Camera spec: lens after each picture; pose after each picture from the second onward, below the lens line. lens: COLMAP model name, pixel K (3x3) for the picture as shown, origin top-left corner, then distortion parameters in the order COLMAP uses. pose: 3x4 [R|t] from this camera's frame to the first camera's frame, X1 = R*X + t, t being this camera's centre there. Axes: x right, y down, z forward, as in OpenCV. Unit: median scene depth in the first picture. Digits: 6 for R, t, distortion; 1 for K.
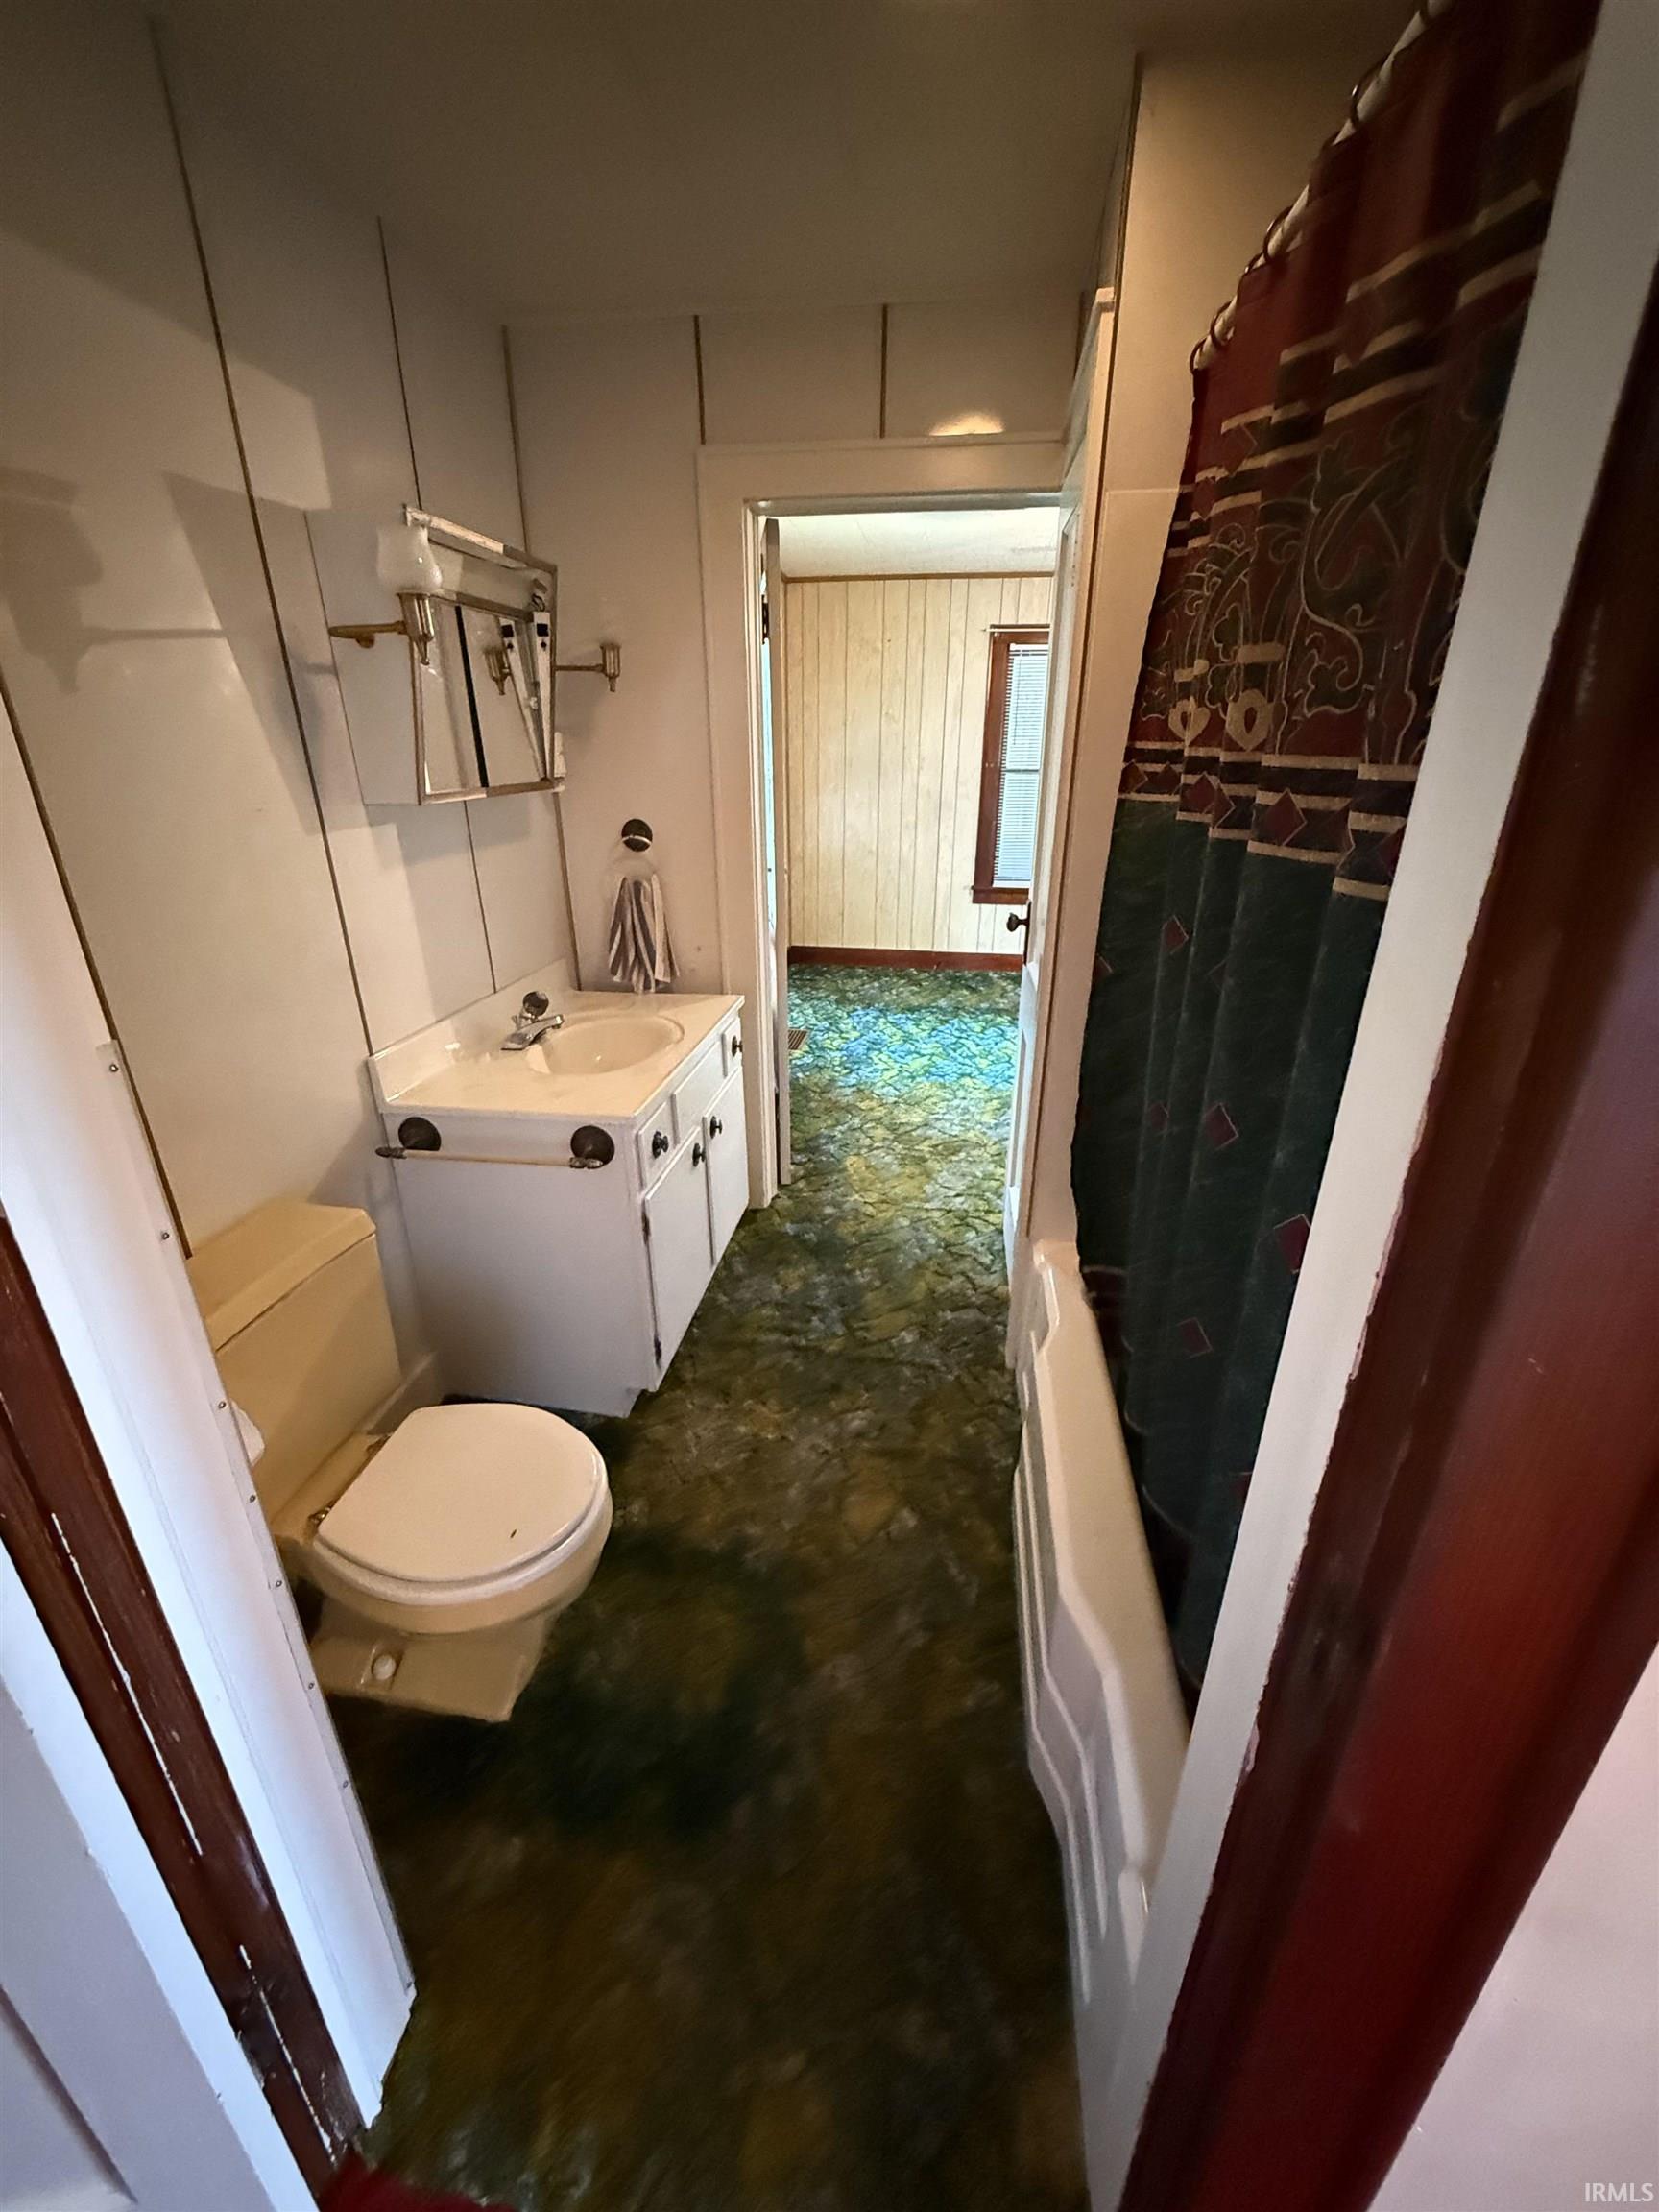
lens RADIAL K [[870.7, 0, 829.5], [0, 870.7, 1106.0], [0, 0, 1]] dist [0.000774, 0.000247]
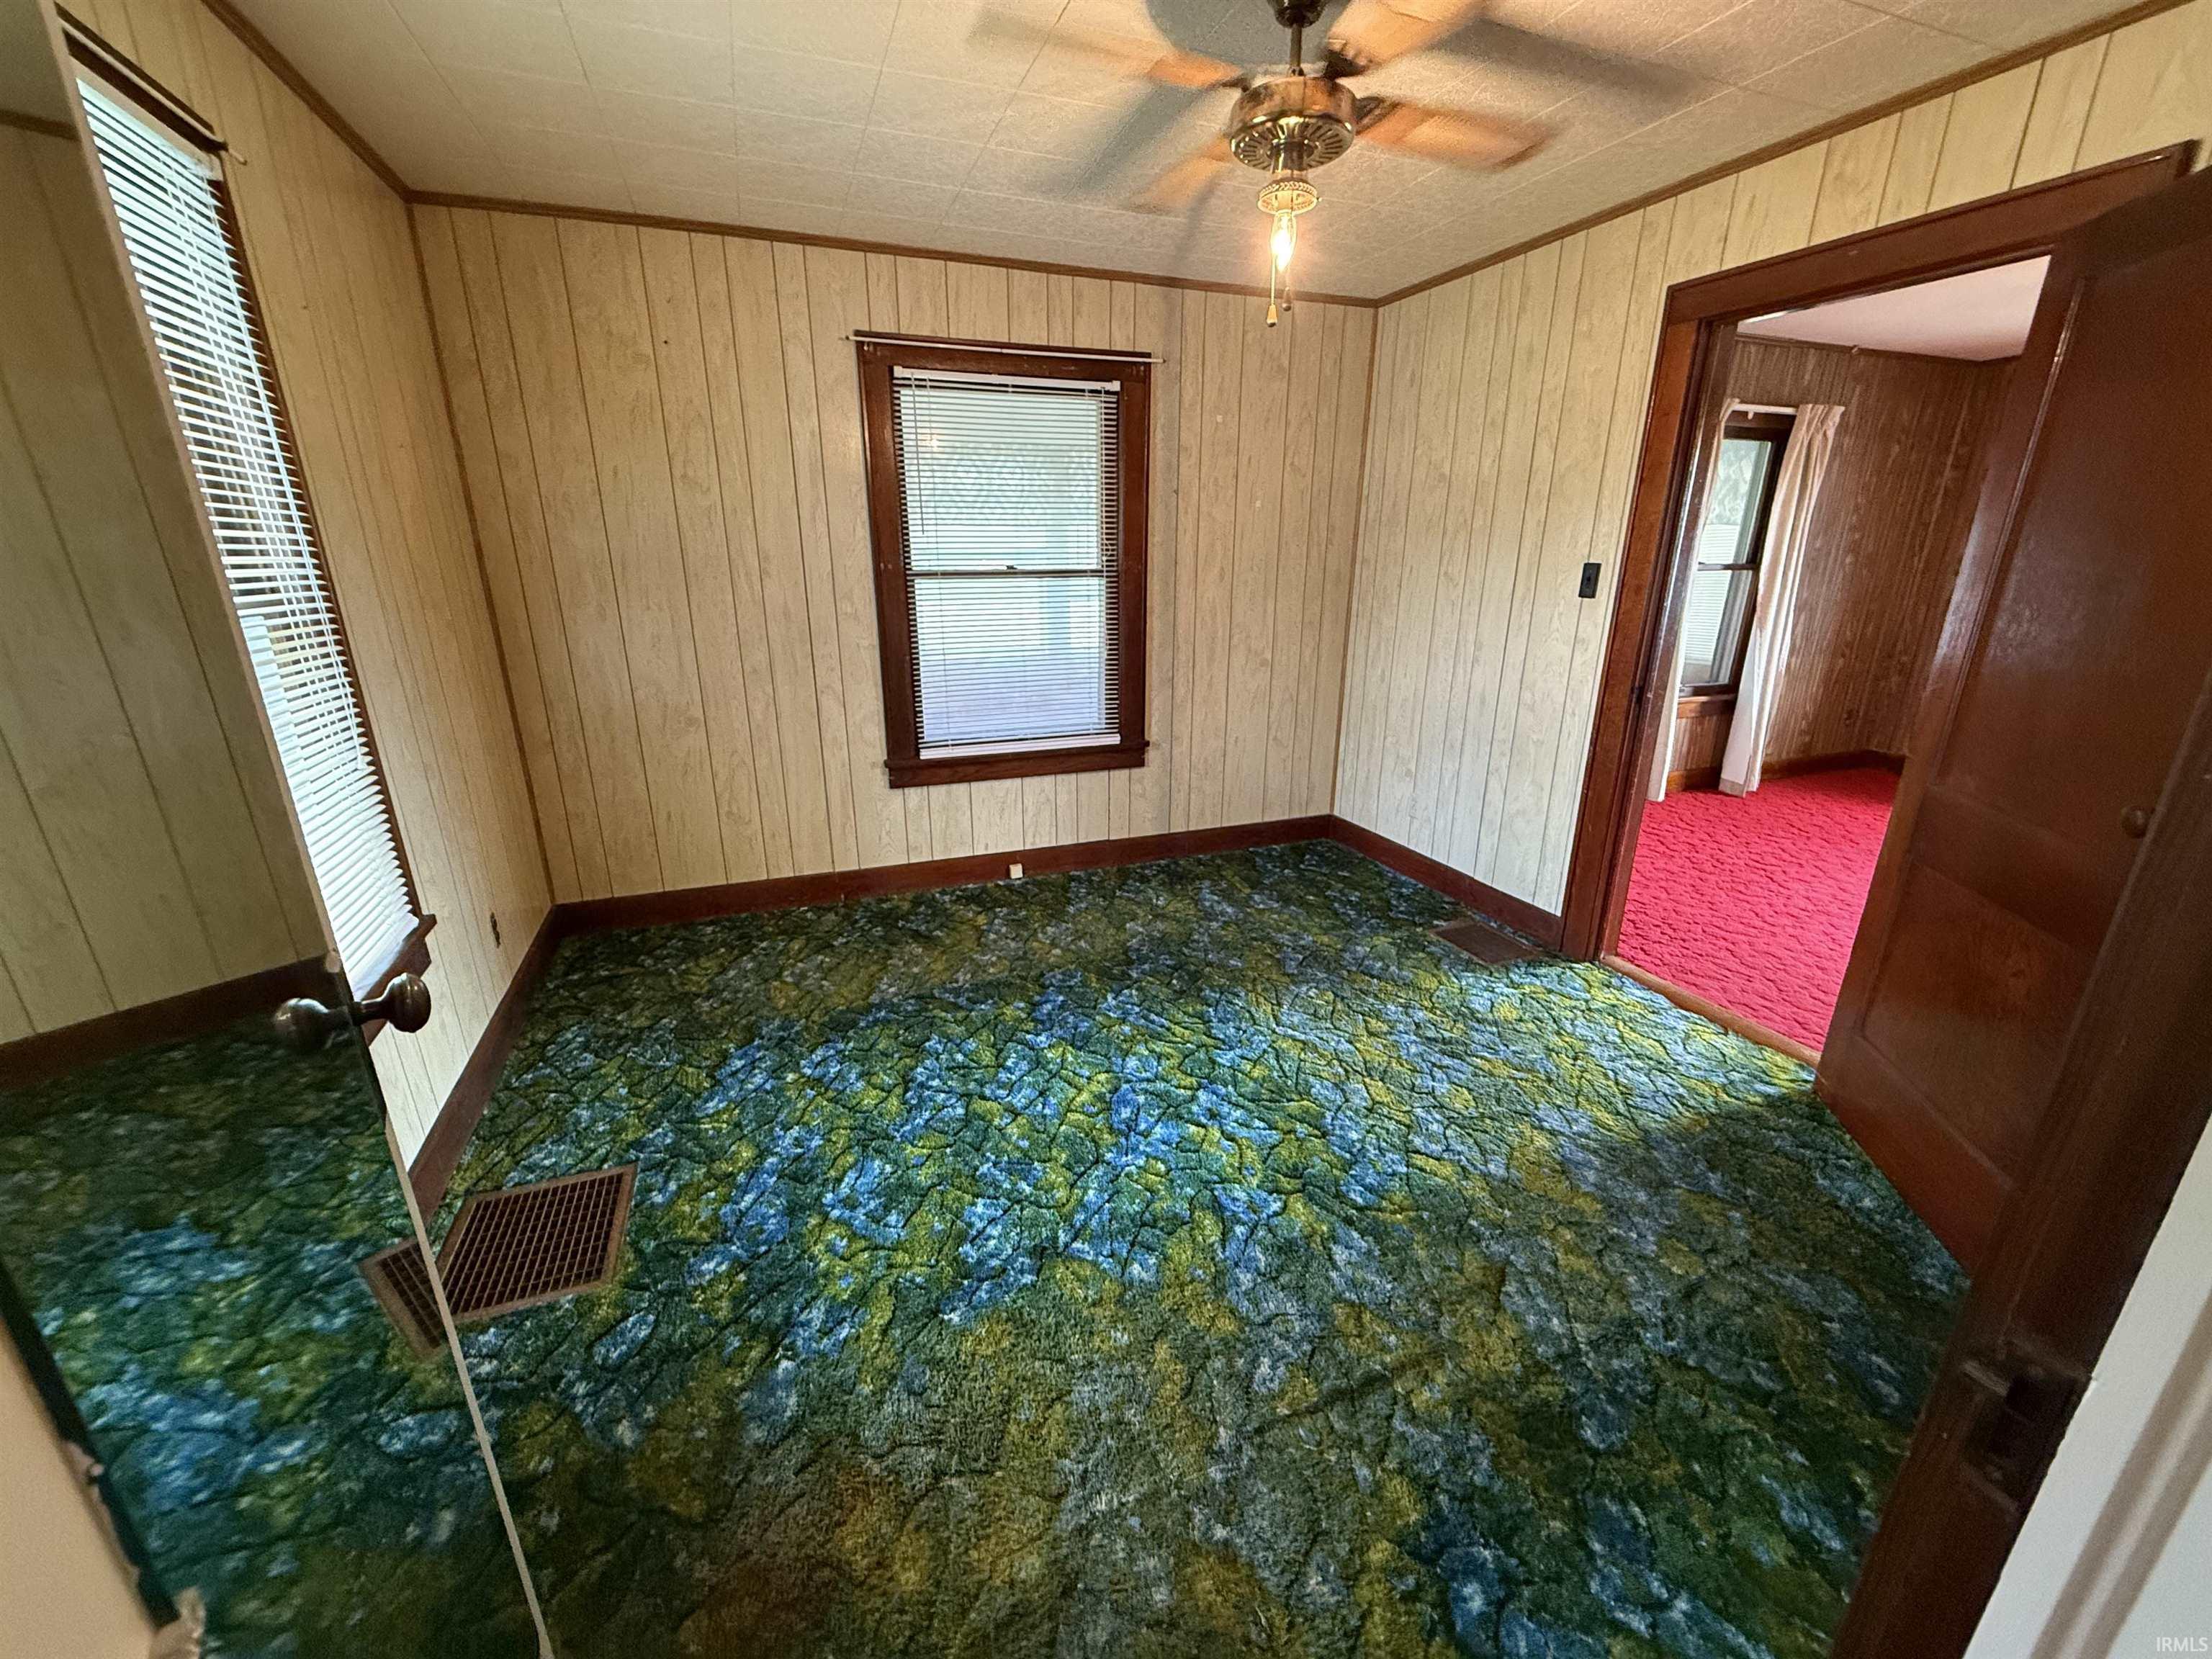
lens RADIAL K [[889.4, 0, 1107.2], [0, 889.4, 841.3], [0, 0, 1]] dist [-0.000273, 0.000000]
pose [[0.873792, -0.156130, 0.460555, 0.006163], [0.188888, 0.981666, -0.025580, -0.173405], [-0.448117, 0.109344, 0.887263, 0.440557]]
